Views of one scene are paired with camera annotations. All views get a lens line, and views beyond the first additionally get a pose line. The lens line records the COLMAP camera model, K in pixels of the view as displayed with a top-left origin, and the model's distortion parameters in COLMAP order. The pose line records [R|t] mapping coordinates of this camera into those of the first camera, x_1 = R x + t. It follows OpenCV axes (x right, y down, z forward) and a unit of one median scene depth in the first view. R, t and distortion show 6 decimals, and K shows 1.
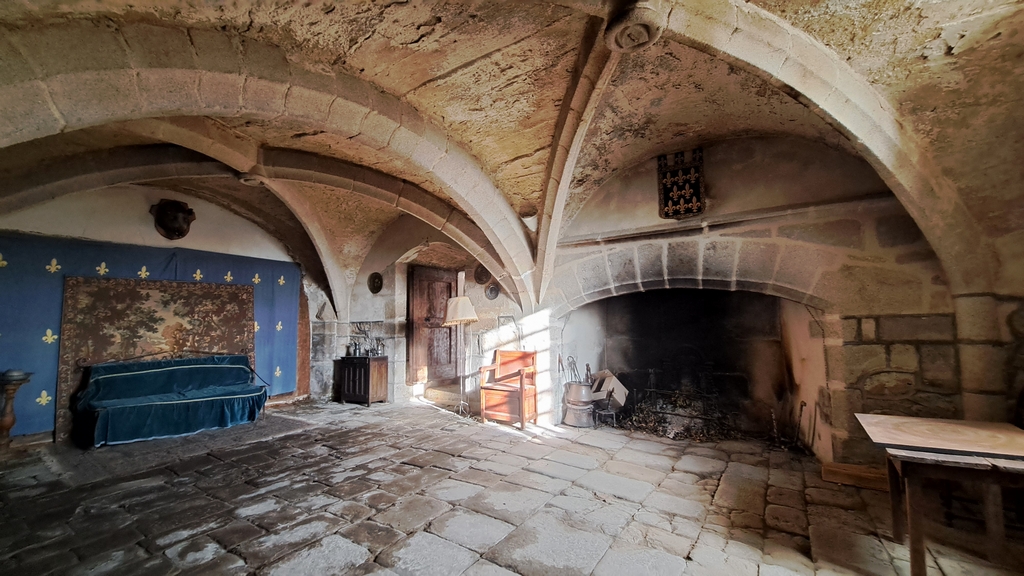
lens RADIAL K [[409.7, 0, 510.0], [0, 409.7, 291.6], [0, 0, 1]] dist [-0.016134, -0.000172]
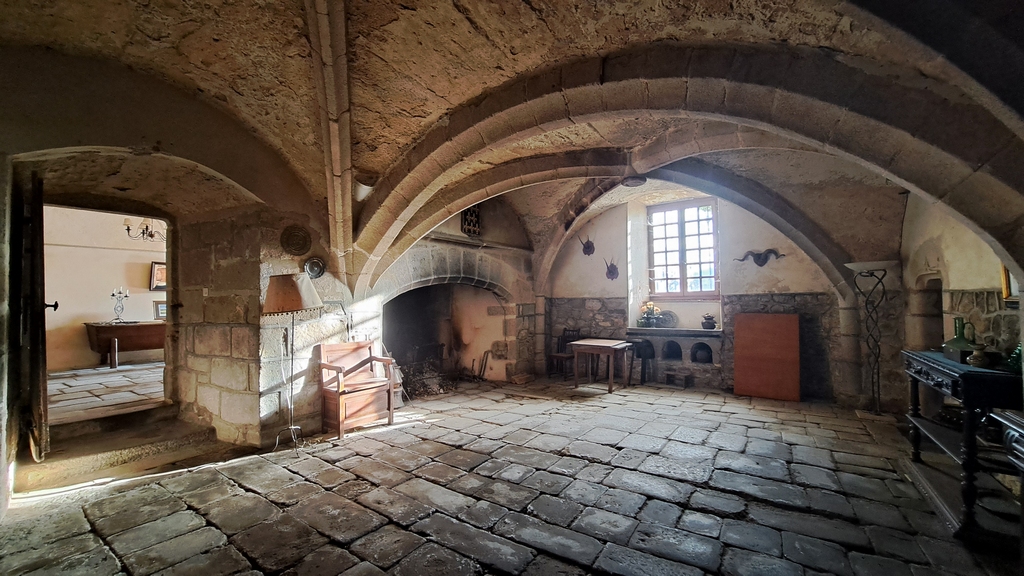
lens RADIAL K [[409.7, 0, 510.0], [0, 409.7, 291.6], [0, 0, 1]] dist [-0.016134, -0.000172]
pose [[0.005342, 0.037424, 0.999285, -1.013976], [-0.061325, 0.997431, -0.037027, 0.062341], [-0.998104, -0.061084, 0.007623, 0.827724]]
